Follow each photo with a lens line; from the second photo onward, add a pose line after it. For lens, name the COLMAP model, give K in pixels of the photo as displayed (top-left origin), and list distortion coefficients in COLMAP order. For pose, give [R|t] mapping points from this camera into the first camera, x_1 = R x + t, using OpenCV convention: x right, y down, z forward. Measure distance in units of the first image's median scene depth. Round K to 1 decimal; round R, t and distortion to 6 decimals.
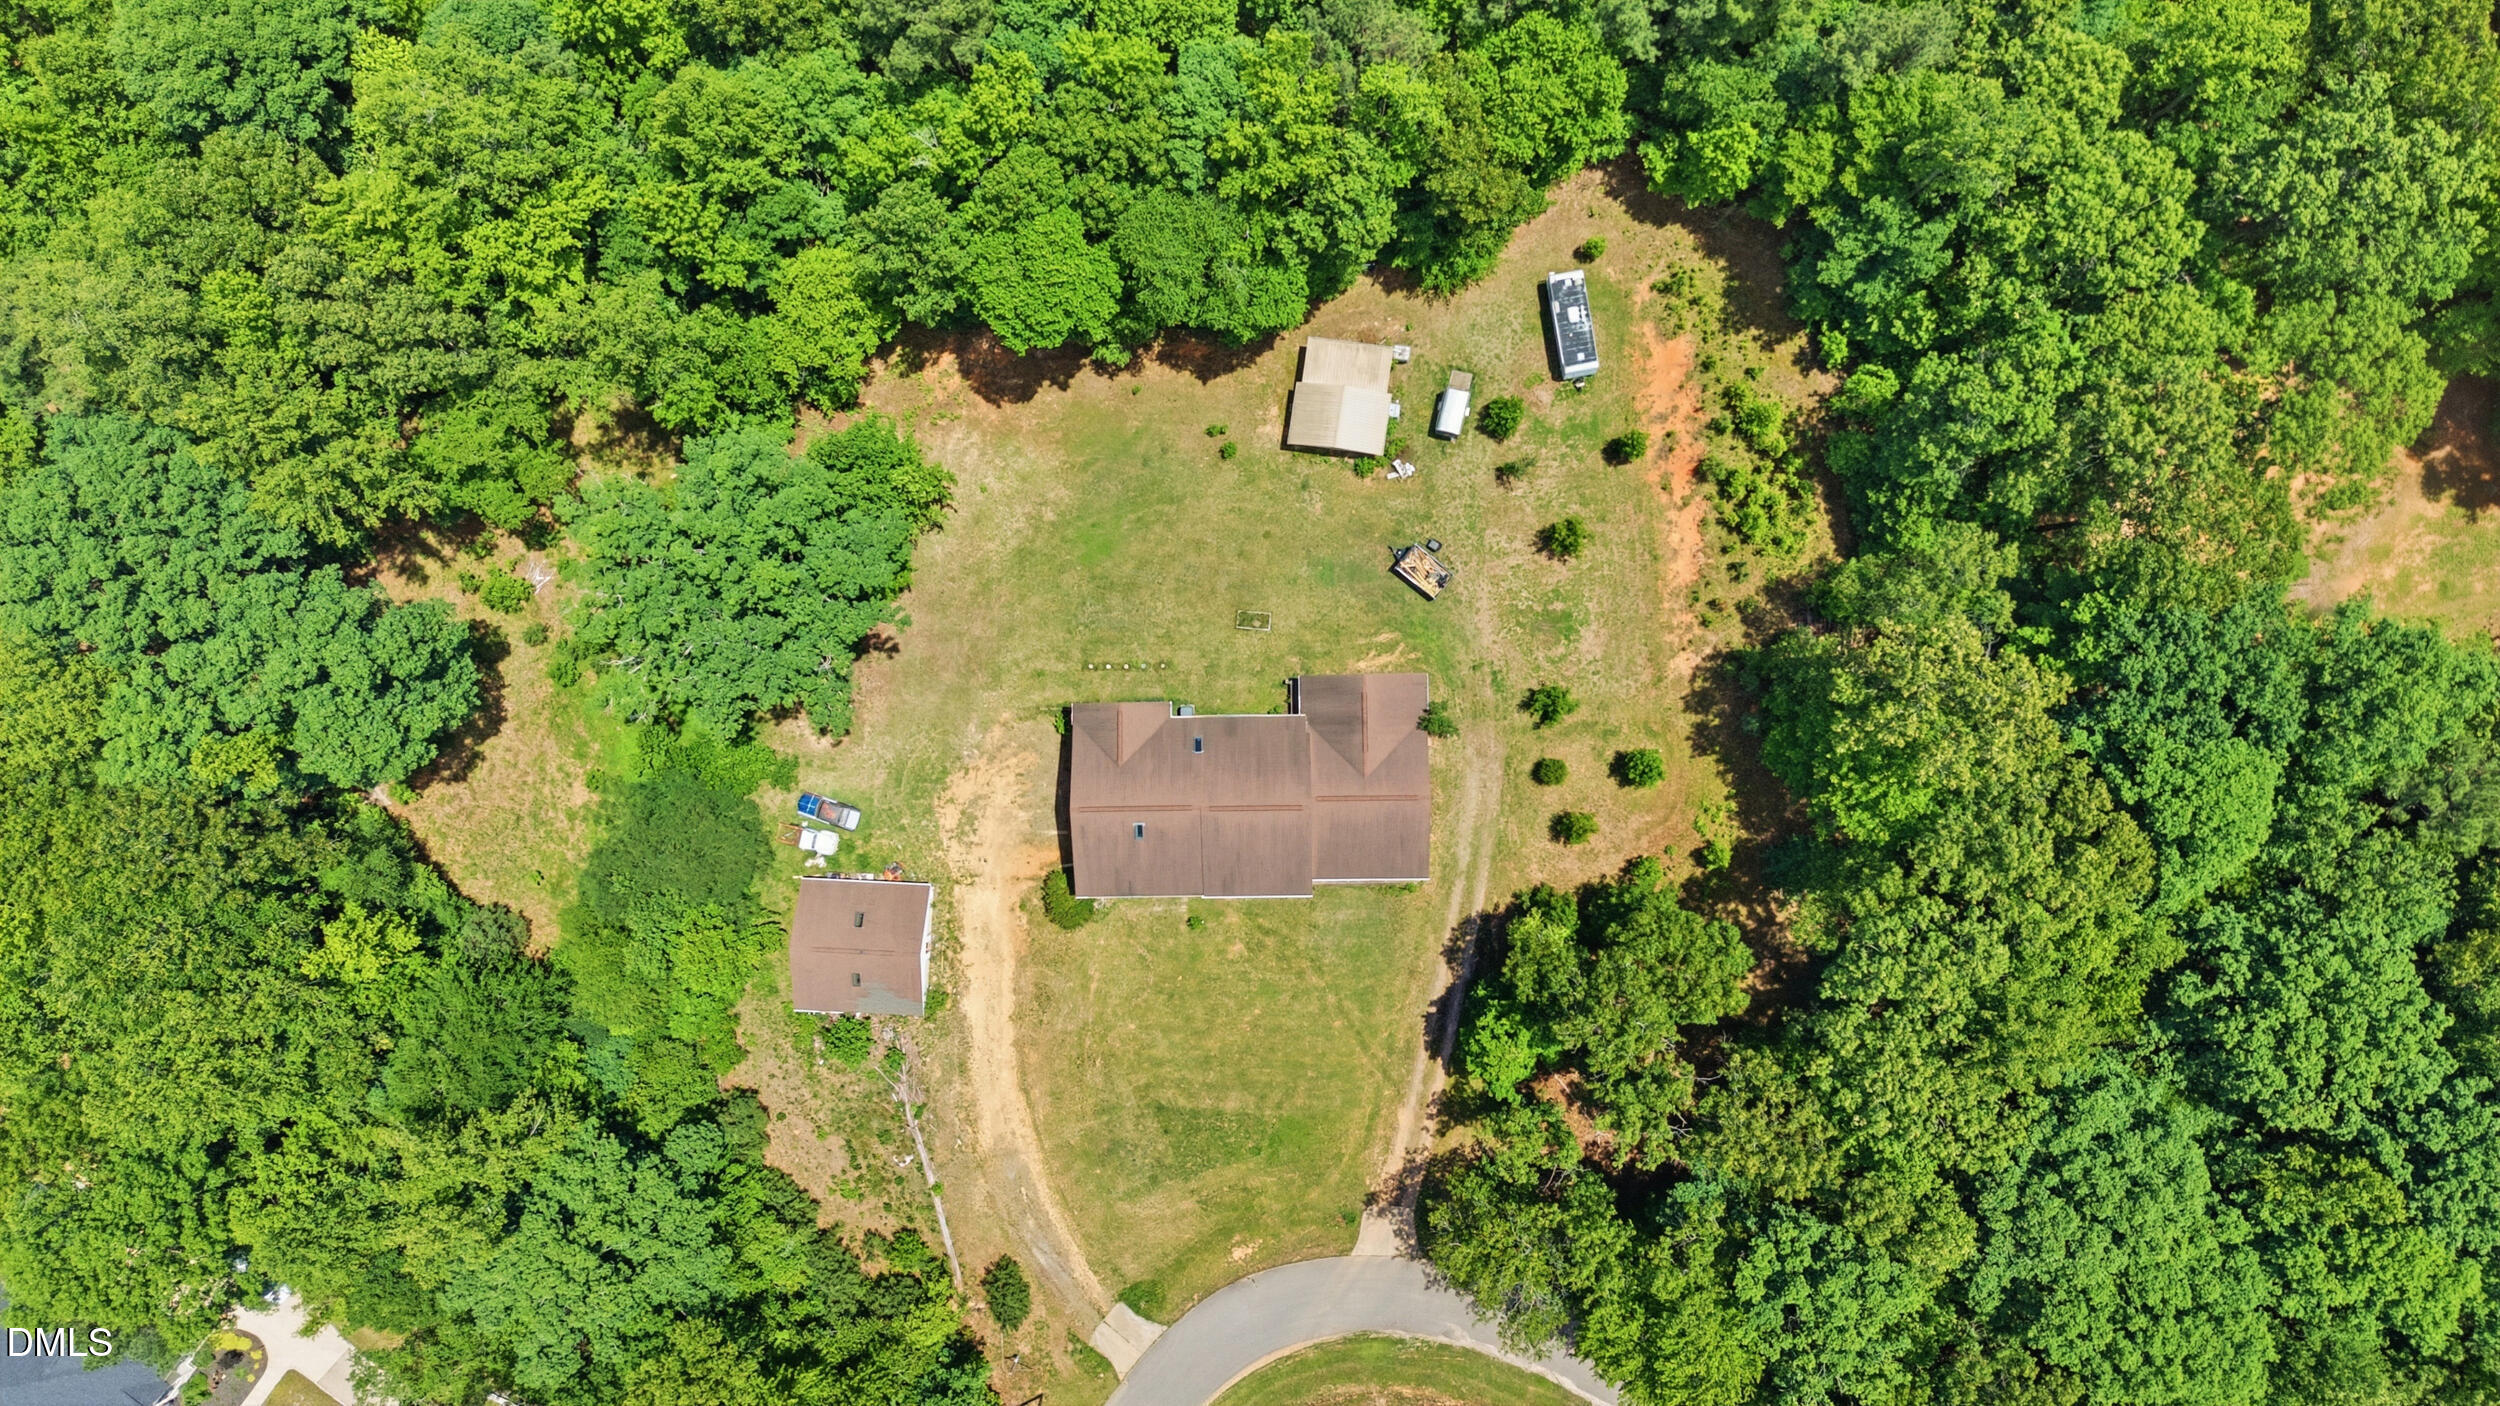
lens RADIAL K [[1882.3, 0, 1257.2], [0, 1882.3, 696.9], [0, 0, 1]] dist [0.064787, -0.060031]
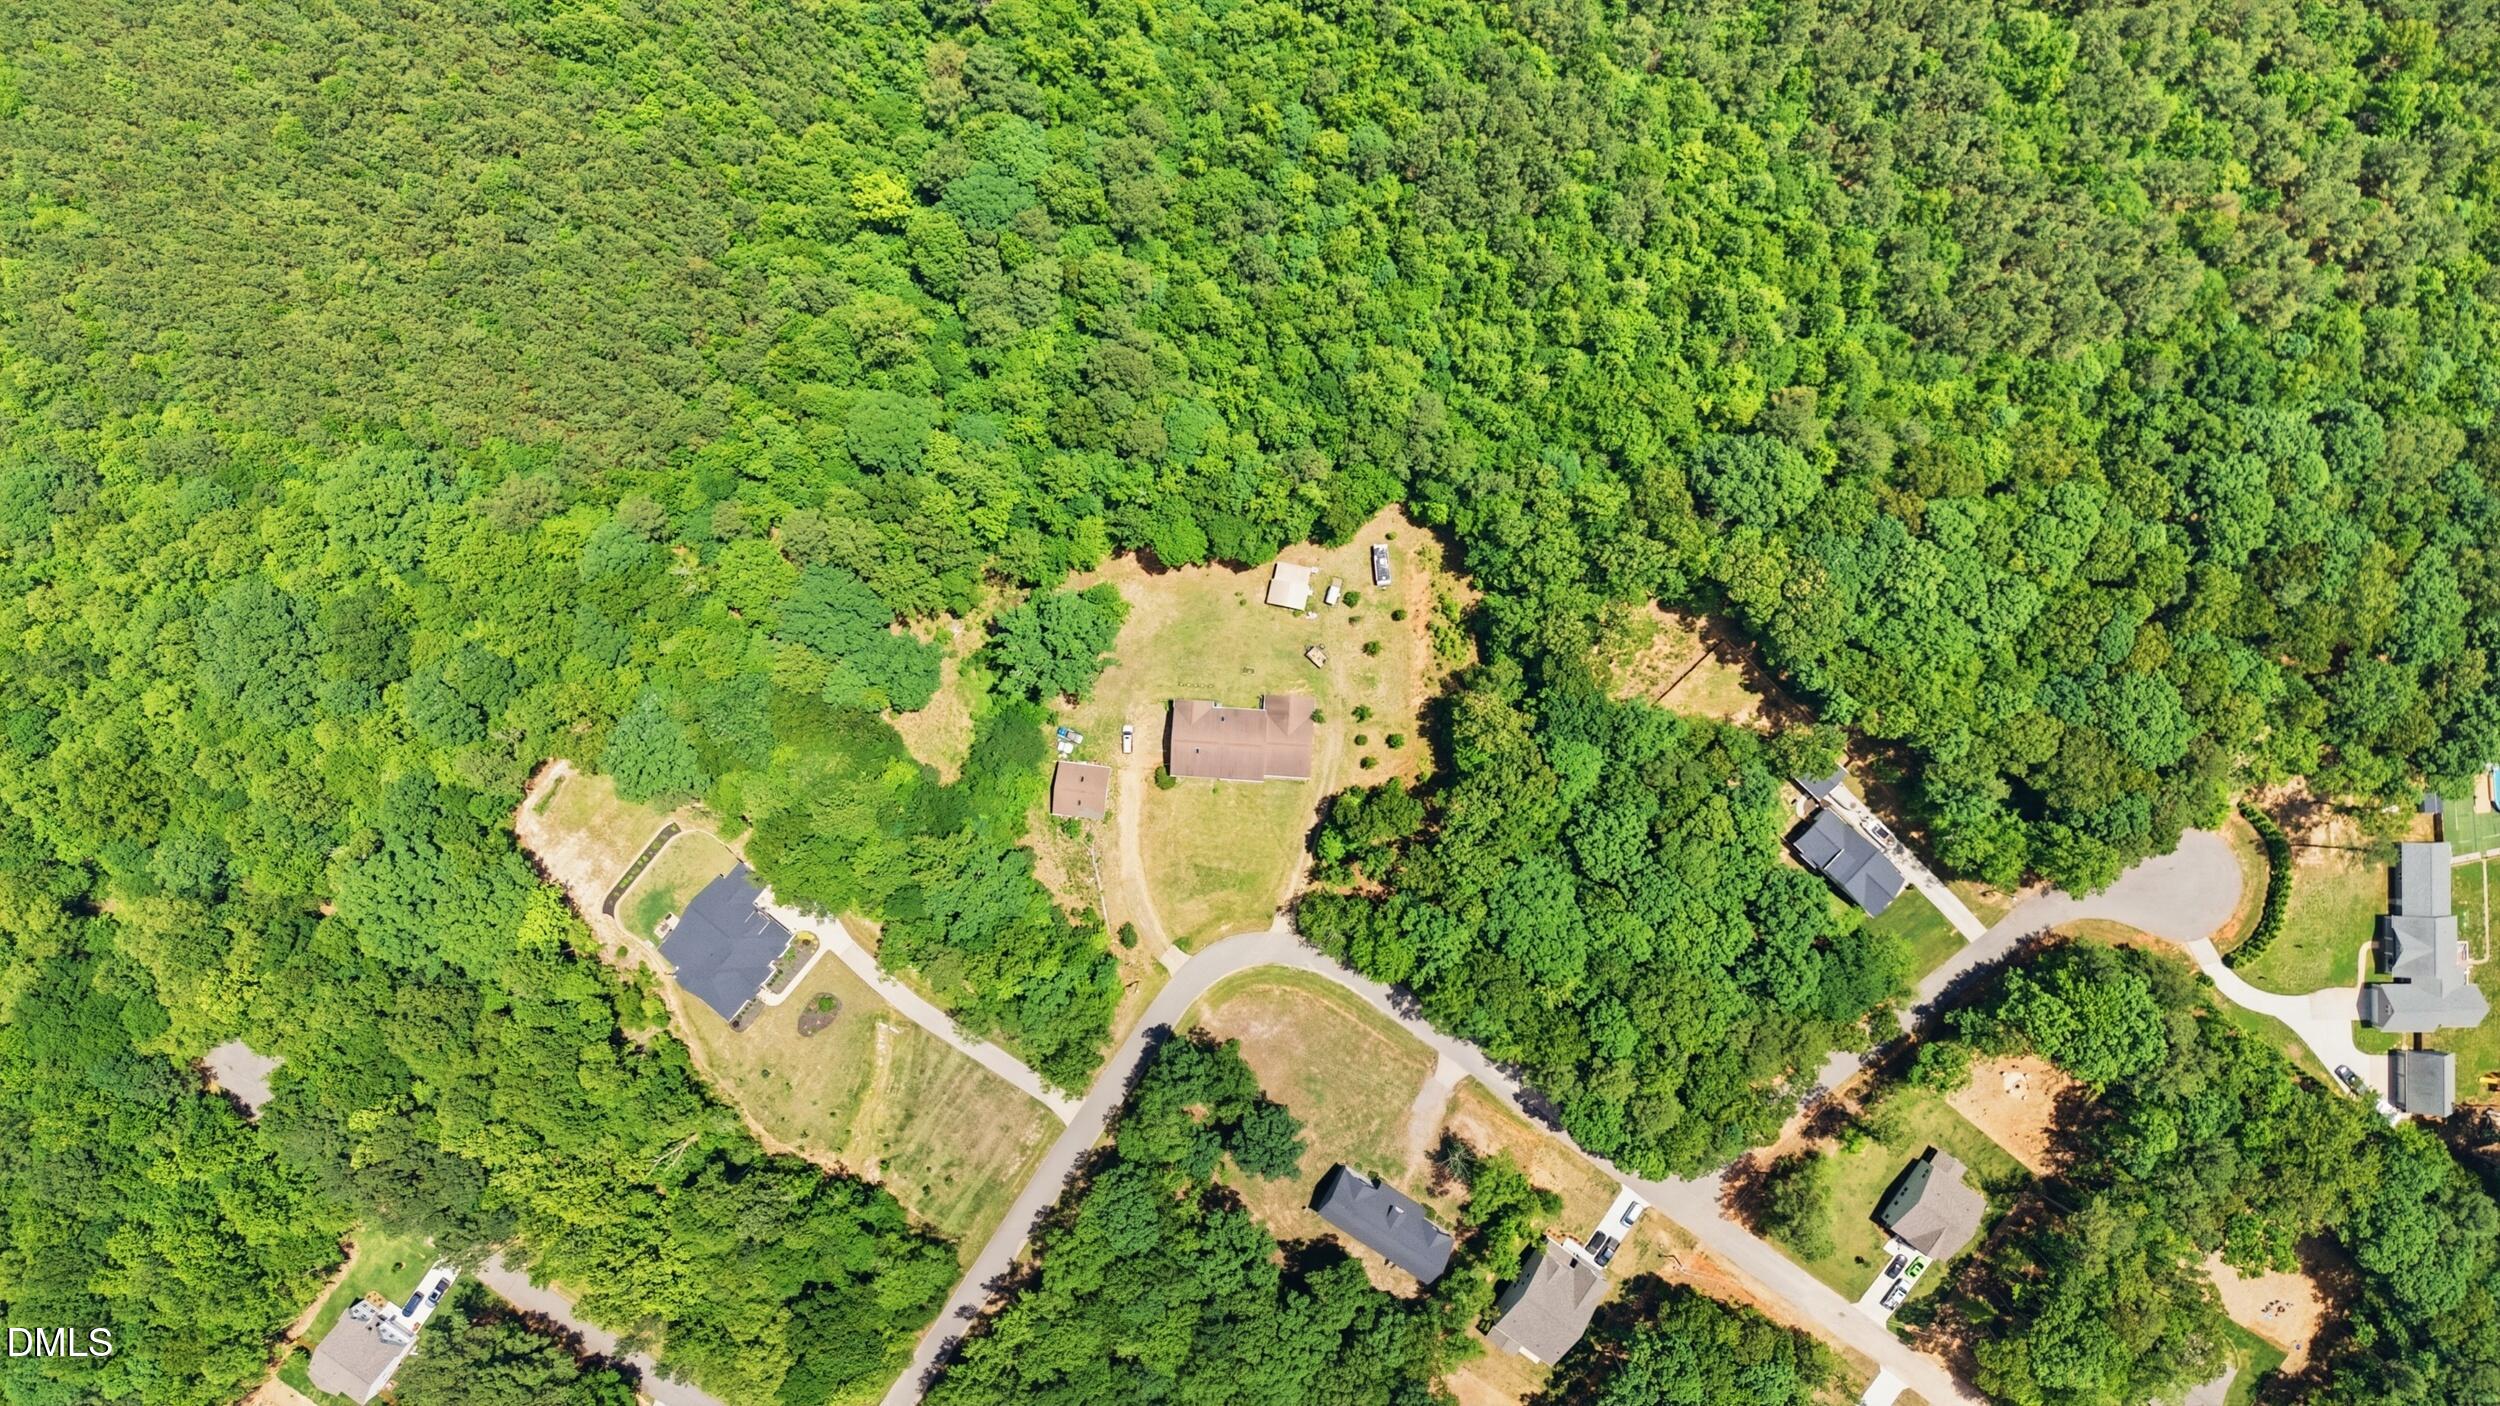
lens RADIAL K [[1882.3, 0, 1246.4], [0, 1882.3, 704.4], [0, 0, 1]] dist [0.064787, -0.060031]
pose [[0.997314, 0.073200, -0.002711, 0.005808], [-0.073179, 0.997294, 0.006975, -0.014034], [0.003215, -0.006758, 0.999972, -1.524226]]
